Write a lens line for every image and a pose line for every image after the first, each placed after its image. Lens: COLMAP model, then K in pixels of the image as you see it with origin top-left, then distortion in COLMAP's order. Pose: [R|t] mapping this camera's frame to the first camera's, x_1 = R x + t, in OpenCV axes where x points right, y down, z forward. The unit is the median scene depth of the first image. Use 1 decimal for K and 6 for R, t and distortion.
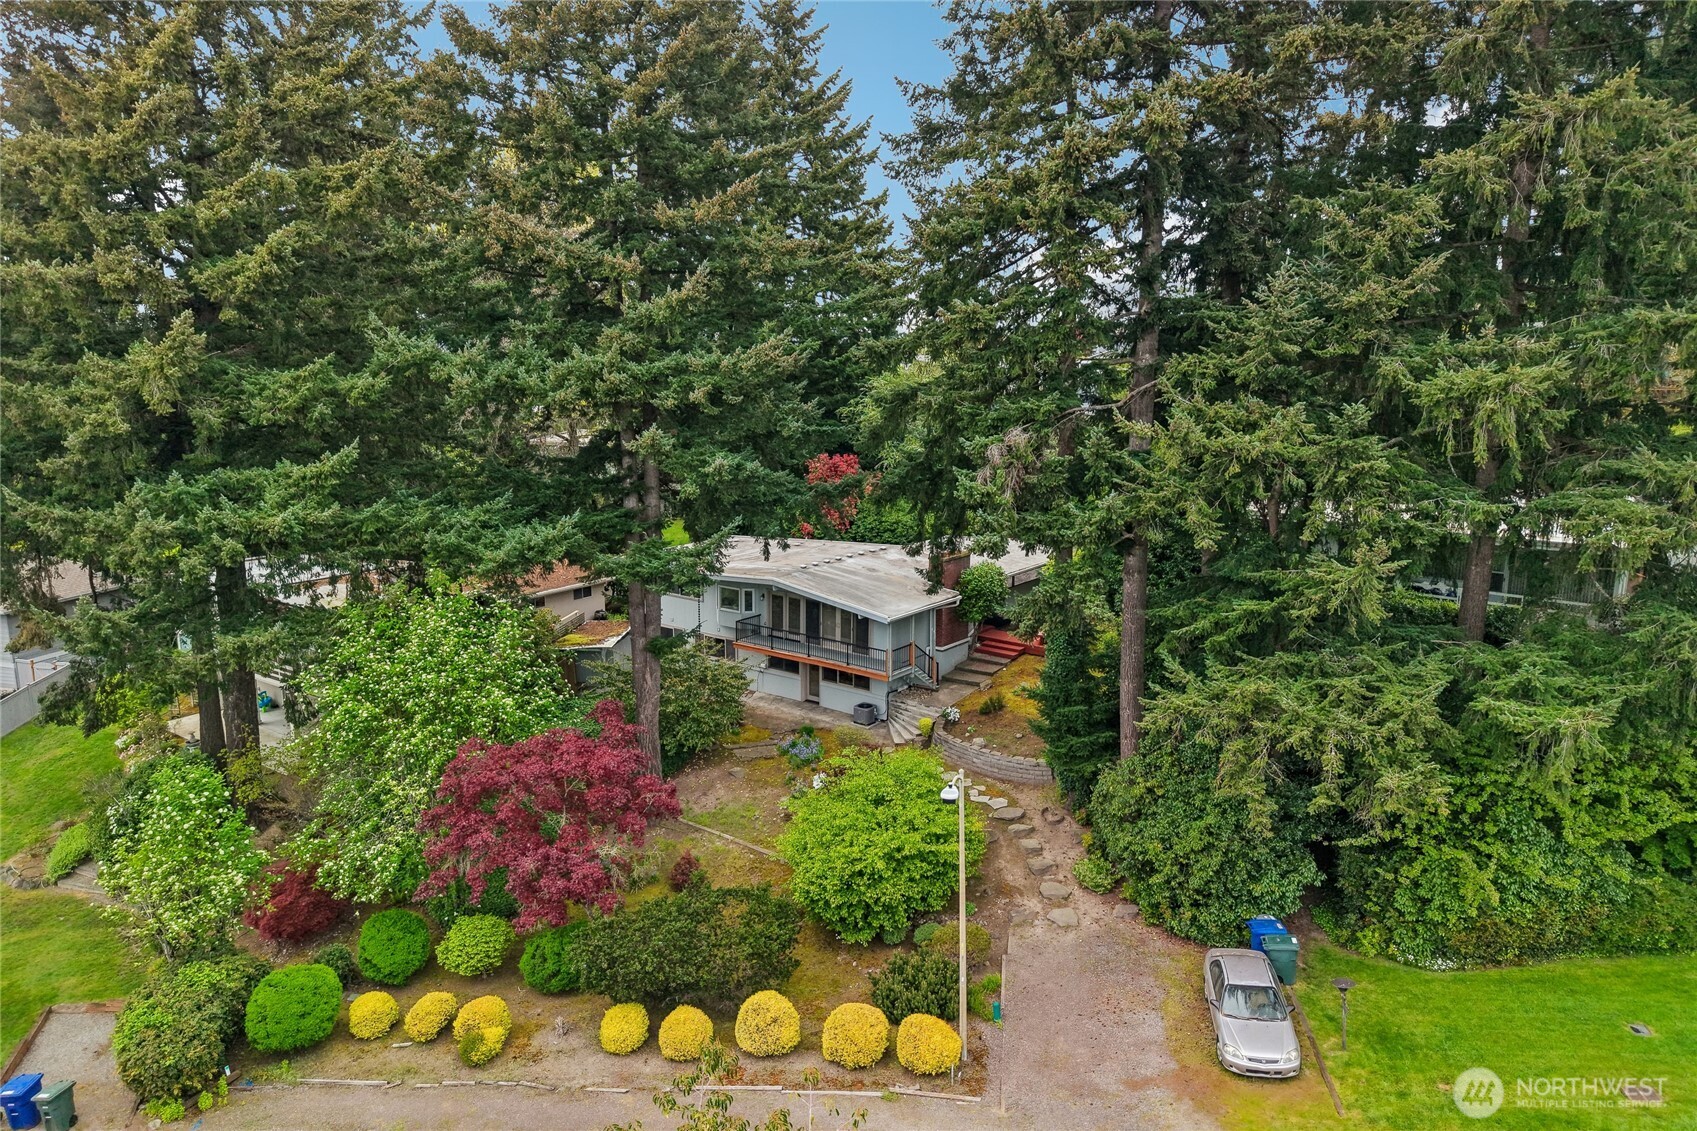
lens RADIAL K [[1163.4, 0, 848.5], [0, 1163.4, 565.5], [0, 0, 1]] dist [0.004839, -0.007806]
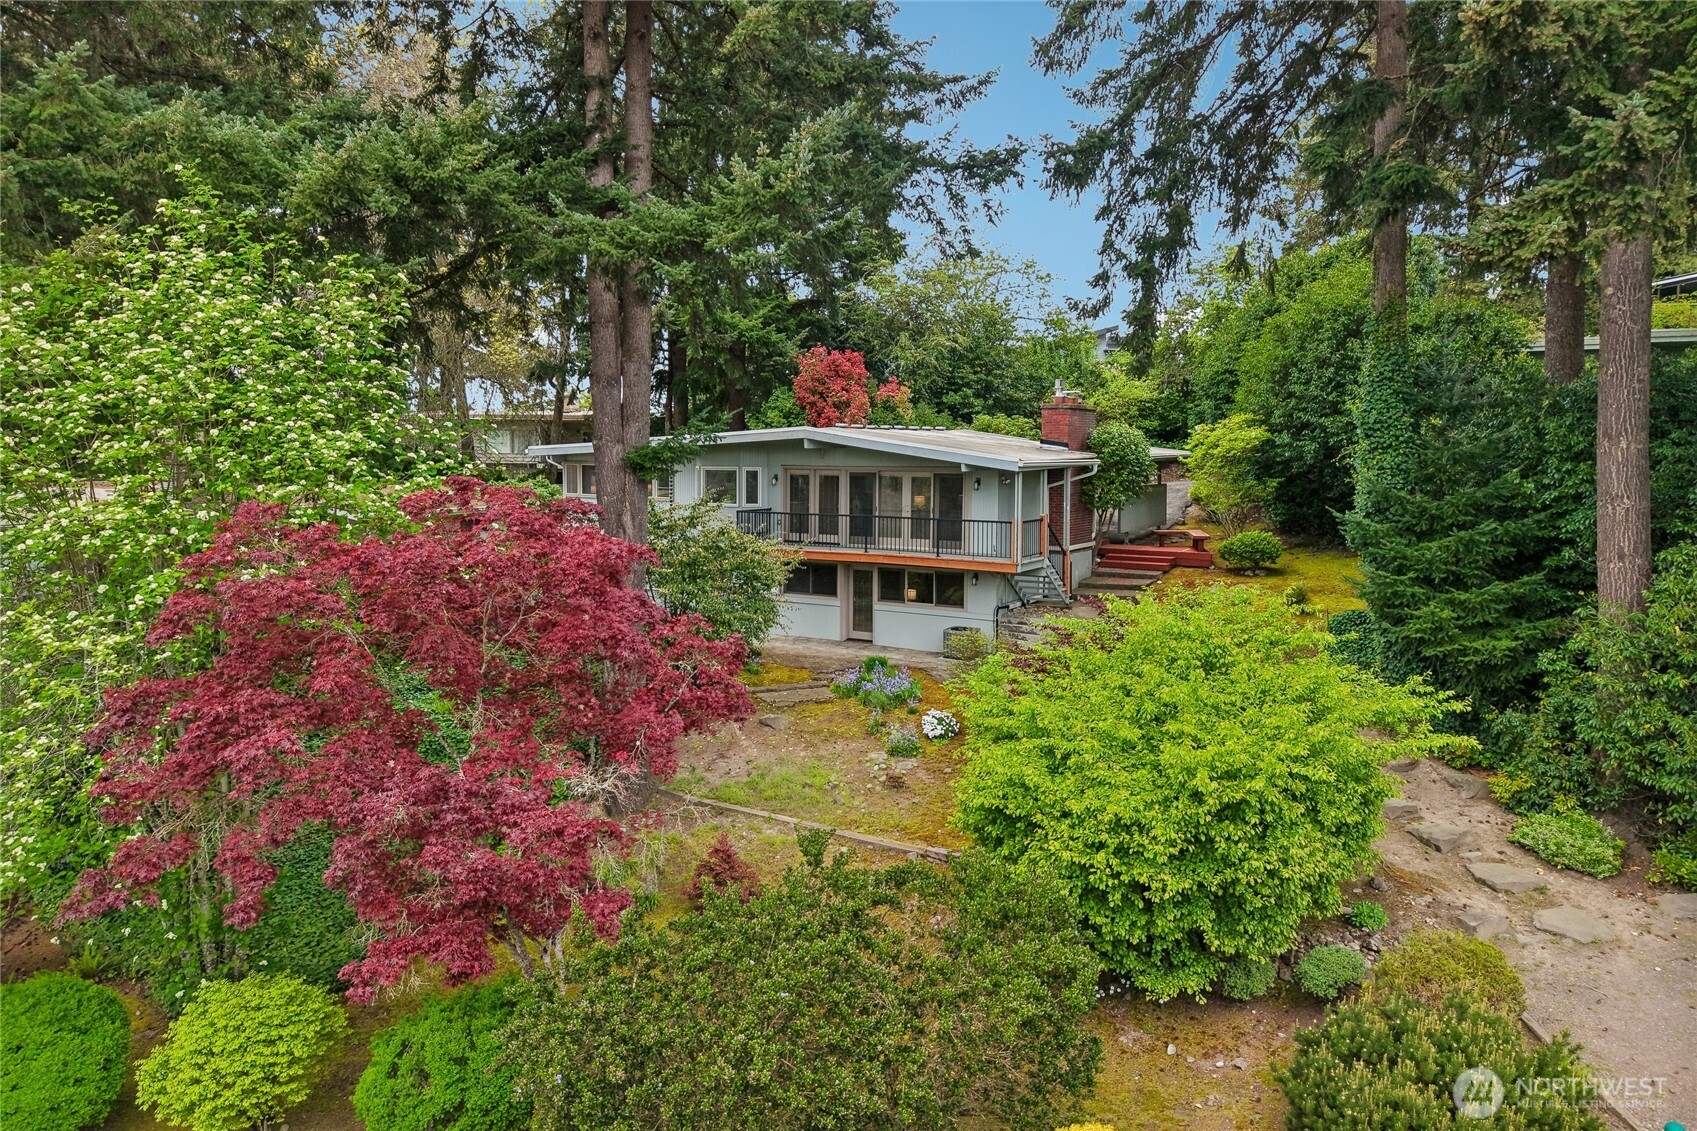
lens RADIAL K [[1124.5, 0, 848.5], [0, 1124.5, 565.5], [0, 0, 1]] dist [0.003519, 0.000644]
pose [[0.992215, 0.000620, 0.124534, -0.160269], [0.012866, 0.994126, -0.107458, 0.202380], [-0.123869, 0.108224, 0.986379, 0.569194]]
